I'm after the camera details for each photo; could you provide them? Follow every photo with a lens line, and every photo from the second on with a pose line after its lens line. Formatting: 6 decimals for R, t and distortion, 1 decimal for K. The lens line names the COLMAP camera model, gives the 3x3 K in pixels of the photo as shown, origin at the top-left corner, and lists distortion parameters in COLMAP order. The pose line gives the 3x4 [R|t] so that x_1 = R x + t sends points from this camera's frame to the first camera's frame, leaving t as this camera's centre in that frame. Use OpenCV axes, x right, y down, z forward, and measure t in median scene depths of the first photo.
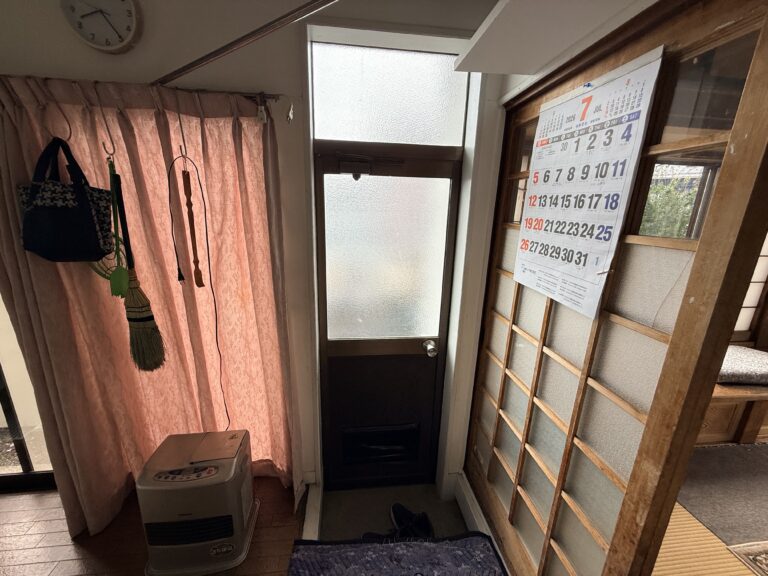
lens RADIAL K [[304.1, 0, 382.7], [0, 304.1, 289.8], [0, 0, 1]] dist [0.001278, -0.000226]
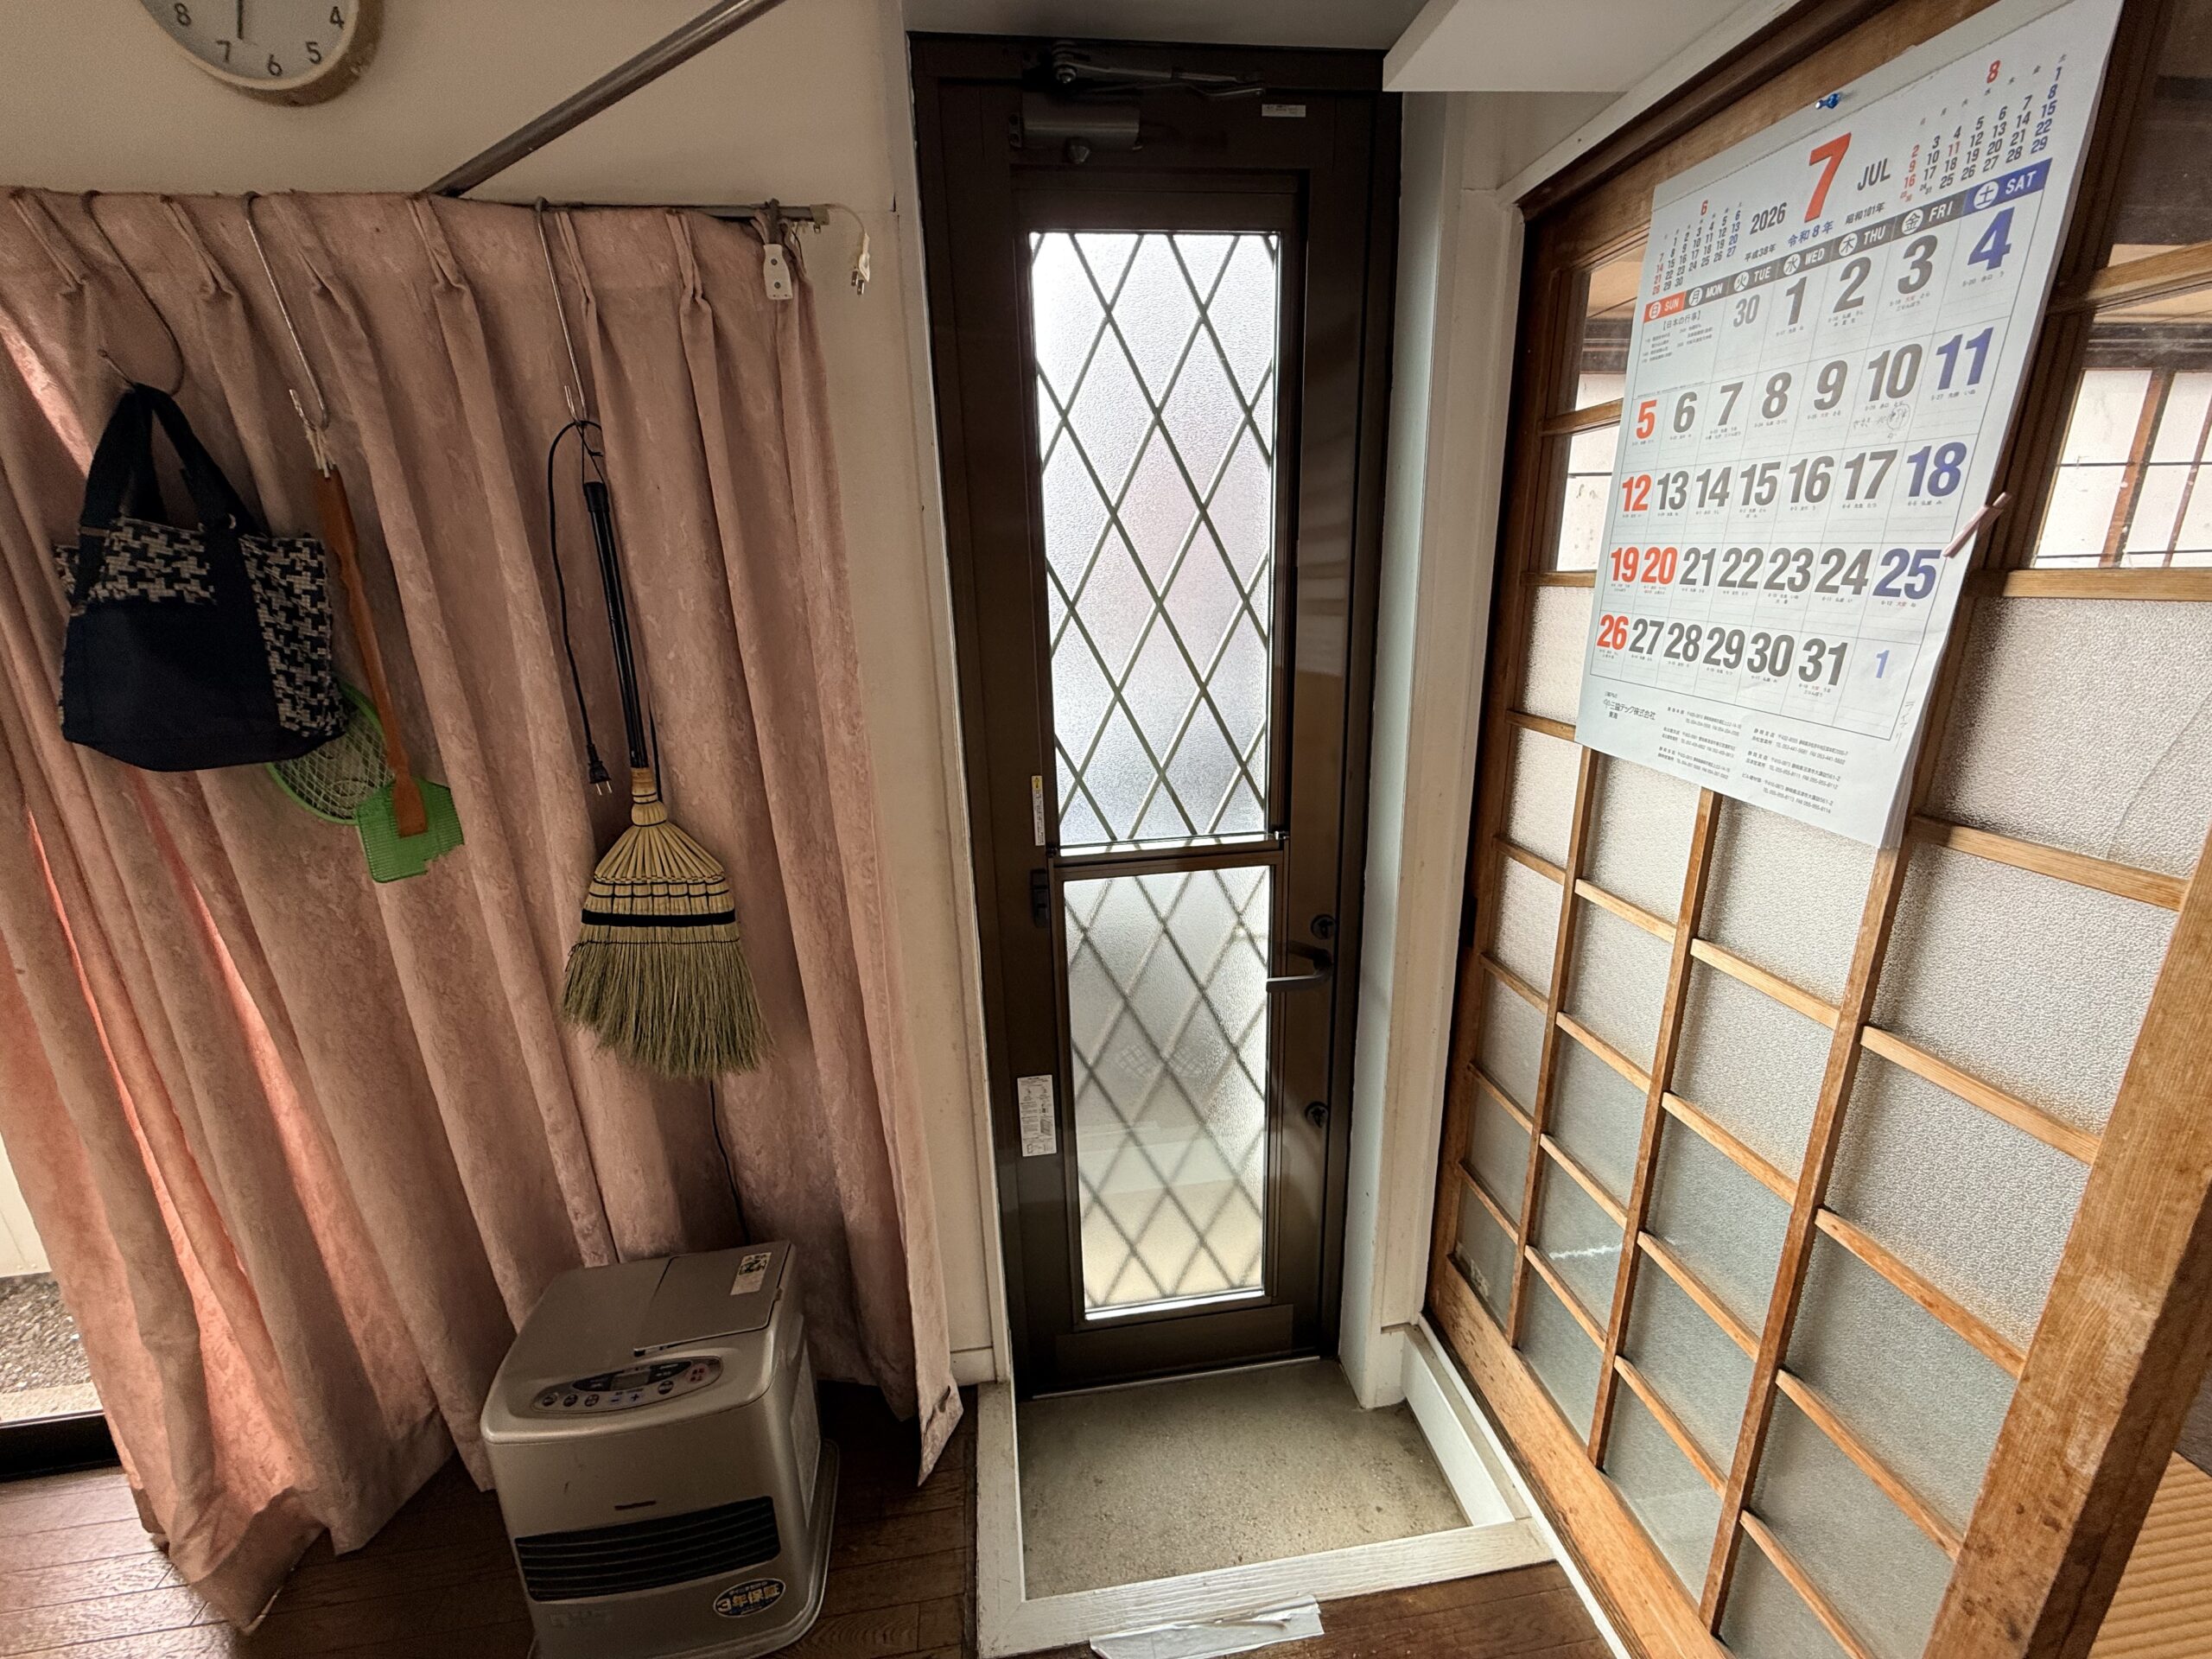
lens RADIAL K [[877.8, 0, 1101.9], [0, 877.8, 832.8], [0, 0, 1]] dist [0.000925, -0.000041]
pose [[0.998081, -0.061901, 0.001801, -0.114826], [0.061806, 0.997524, 0.033562, 0.000048], [-0.003874, -0.033386, 0.999435, 0.071335]]
